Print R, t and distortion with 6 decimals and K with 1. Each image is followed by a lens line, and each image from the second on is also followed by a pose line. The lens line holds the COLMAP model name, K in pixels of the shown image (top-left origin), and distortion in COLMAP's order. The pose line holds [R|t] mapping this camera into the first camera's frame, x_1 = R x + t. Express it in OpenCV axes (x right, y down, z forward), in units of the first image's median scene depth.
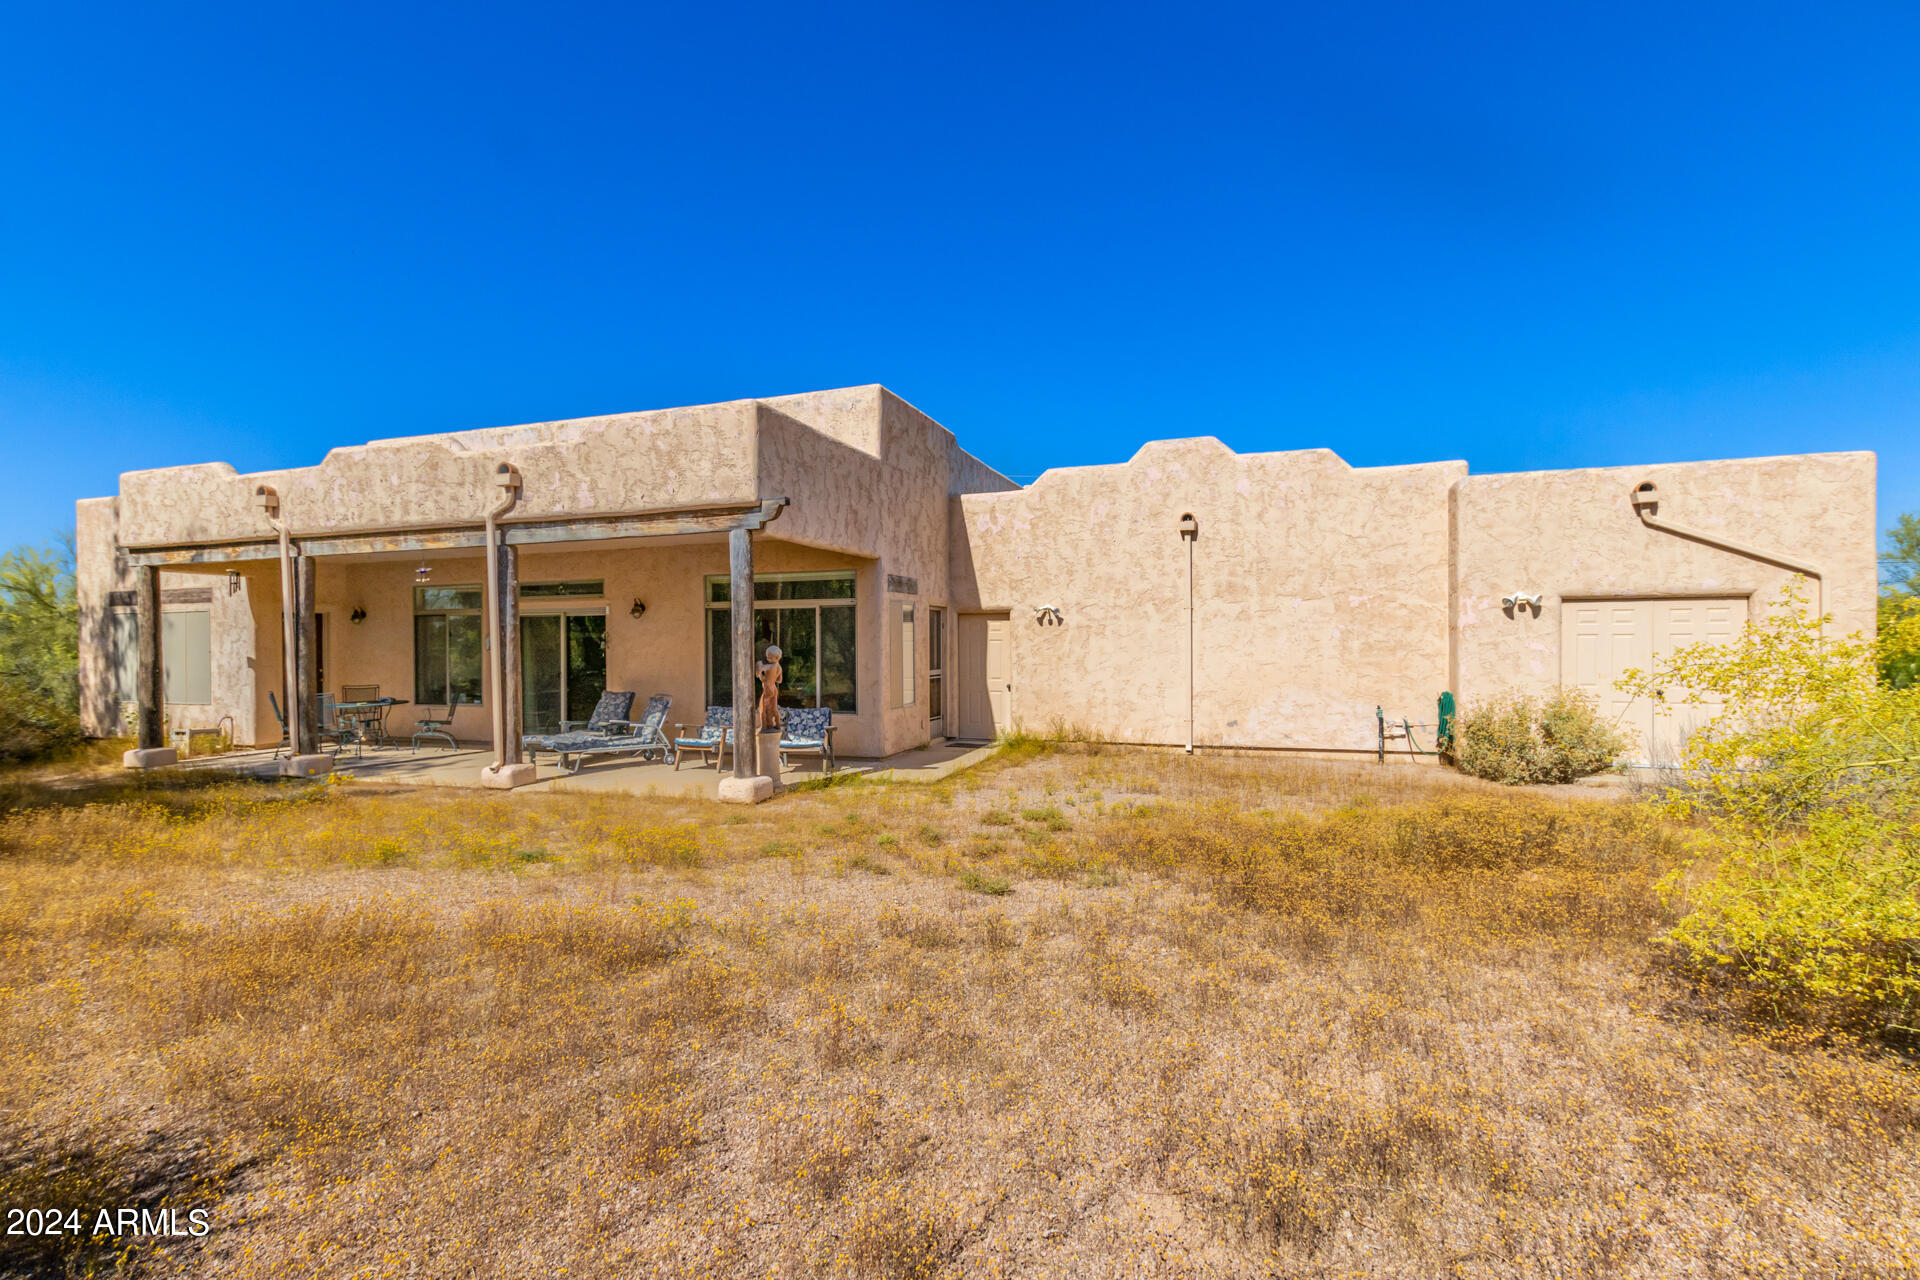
lens RADIAL K [[883.1, 0, 965.3], [0, 883.1, 643.7], [0, 0, 1]] dist [0.007440, -0.002006]
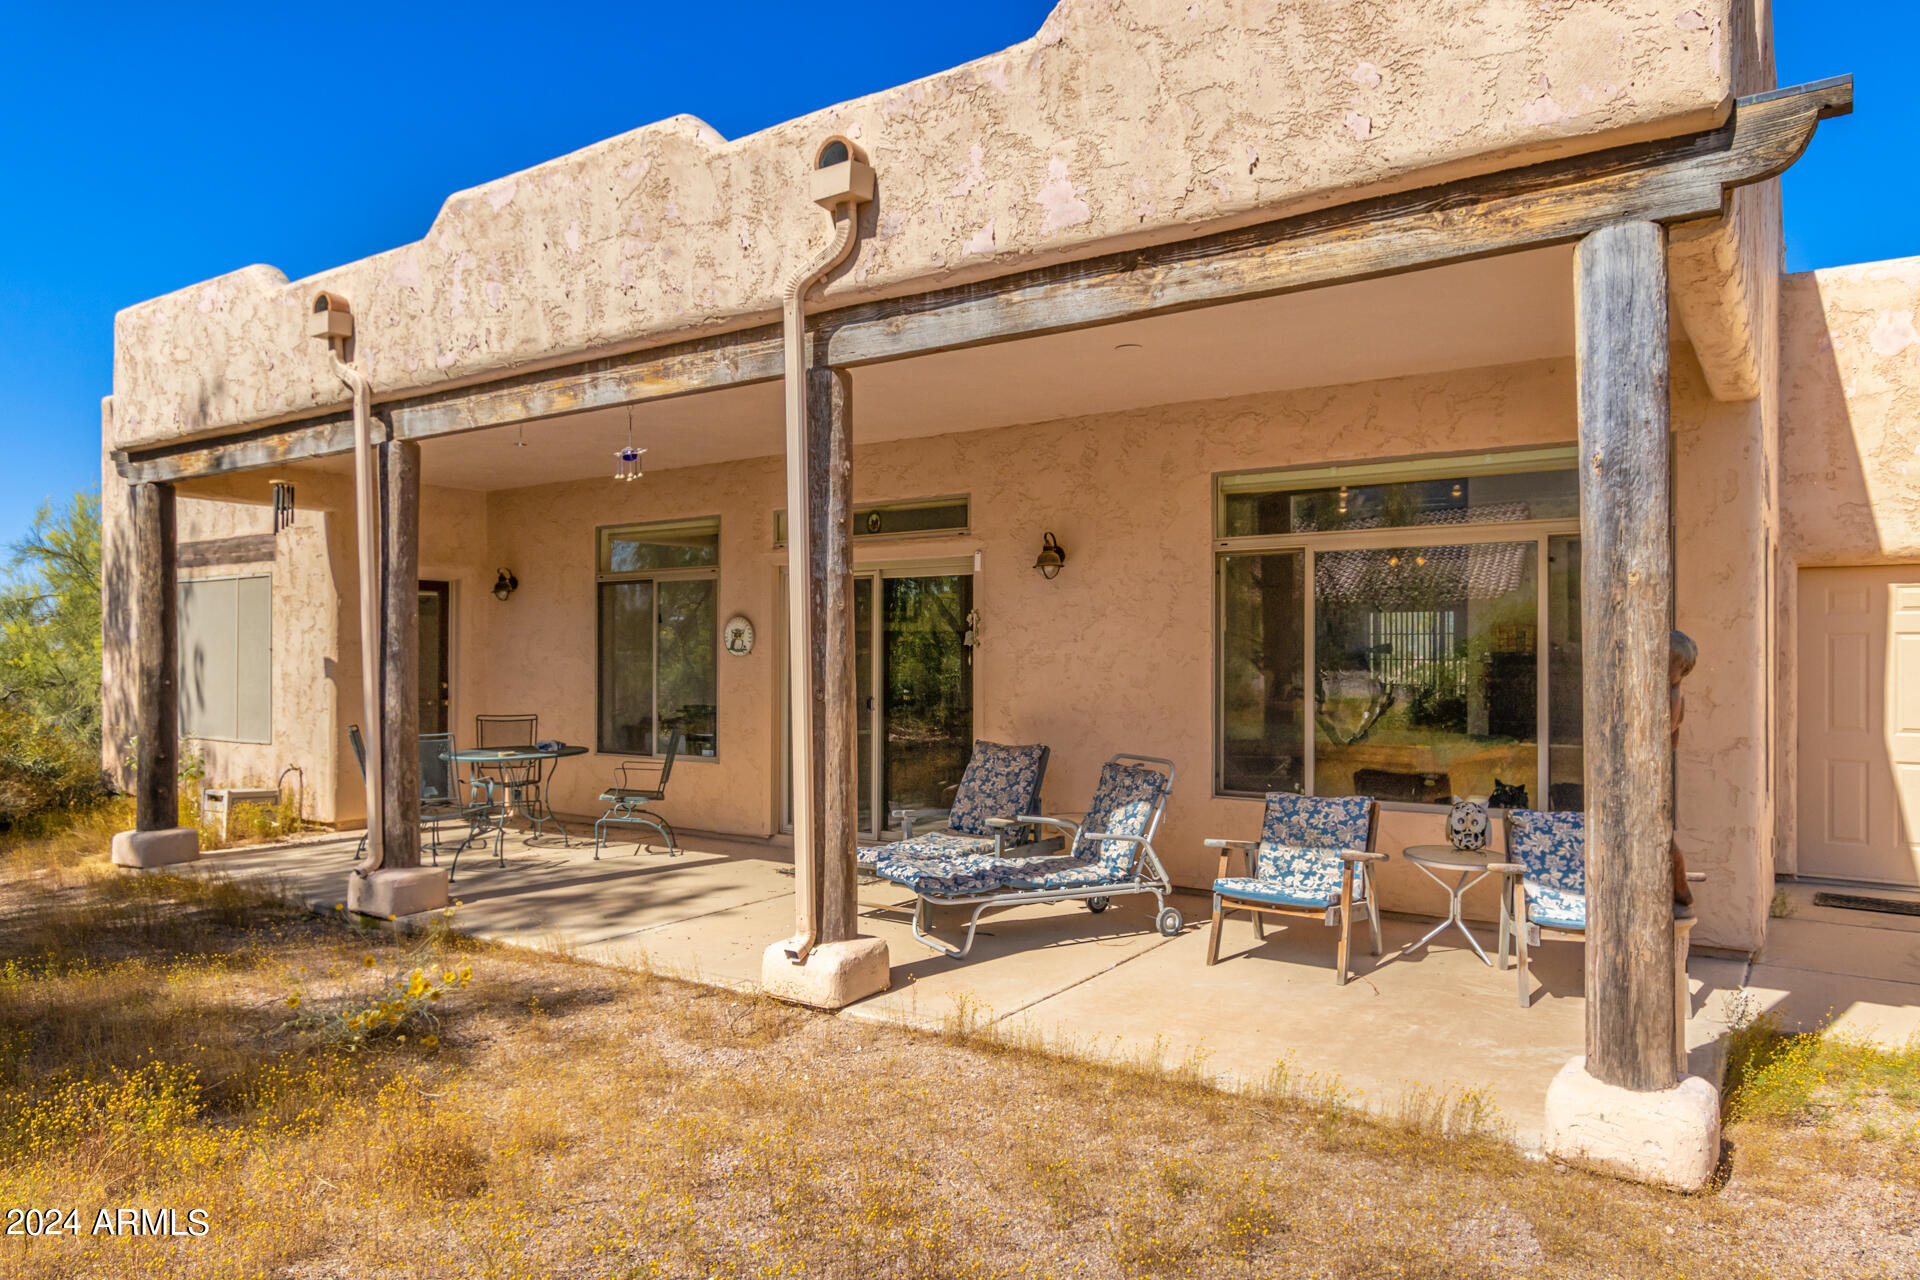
lens RADIAL K [[1258.1, 0, 957.1], [0, 1258.1, 639.1], [0, 0, 1]] dist [0.008535, 0.005175]
pose [[0.964918, 0.004628, -0.262511, -0.279735], [-0.007912, 0.999903, -0.011453, 0.010401], [0.262433, 0.013129, 0.964861, 0.426196]]
